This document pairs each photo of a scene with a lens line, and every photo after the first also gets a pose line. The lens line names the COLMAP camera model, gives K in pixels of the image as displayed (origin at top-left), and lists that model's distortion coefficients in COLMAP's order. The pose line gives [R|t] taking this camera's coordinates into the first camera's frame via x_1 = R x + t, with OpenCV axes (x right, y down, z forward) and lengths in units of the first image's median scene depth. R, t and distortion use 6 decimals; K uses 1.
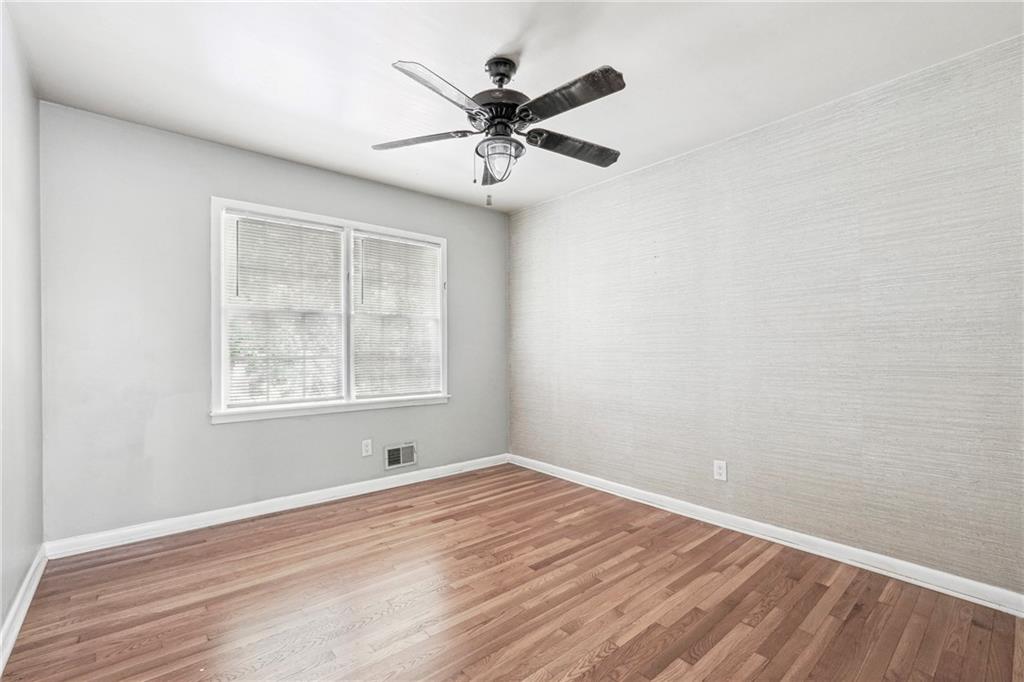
lens RADIAL K [[438.4, 0, 505.5], [0, 438.4, 334.9], [0, 0, 1]] dist [0.000770, 0.000191]
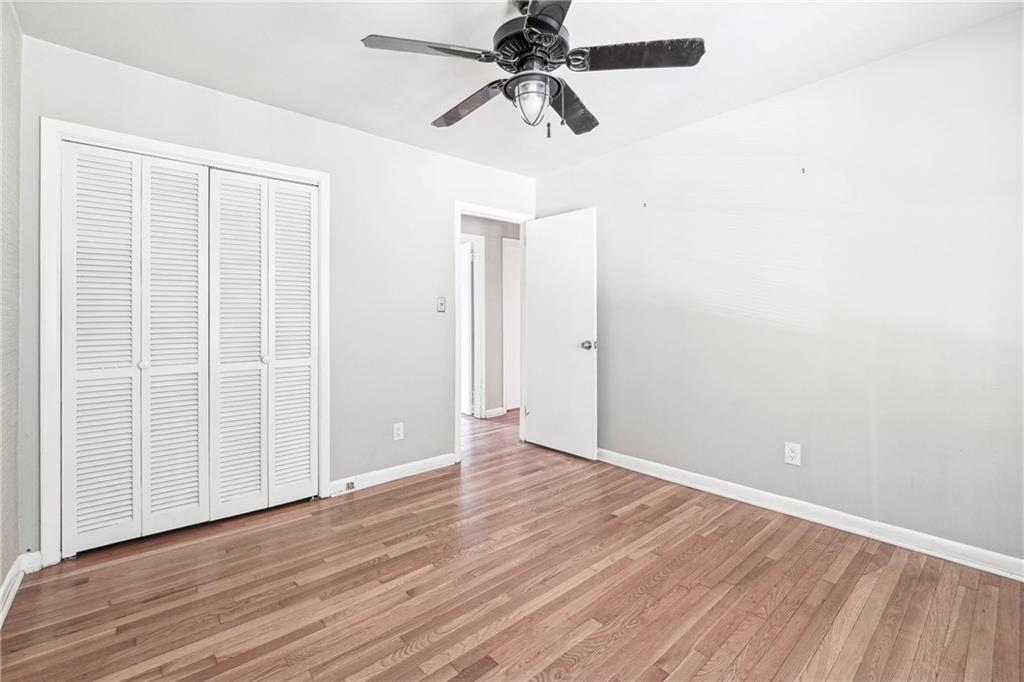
lens RADIAL K [[438.4, 0, 505.5], [0, 438.4, 334.9], [0, 0, 1]] dist [0.000770, 0.000191]
pose [[-0.999979, 0.003018, -0.005757, 0.050799], [0.002988, 0.999982, 0.005257, 0.054982], [0.005773, 0.005239, -0.999970, 1.895479]]
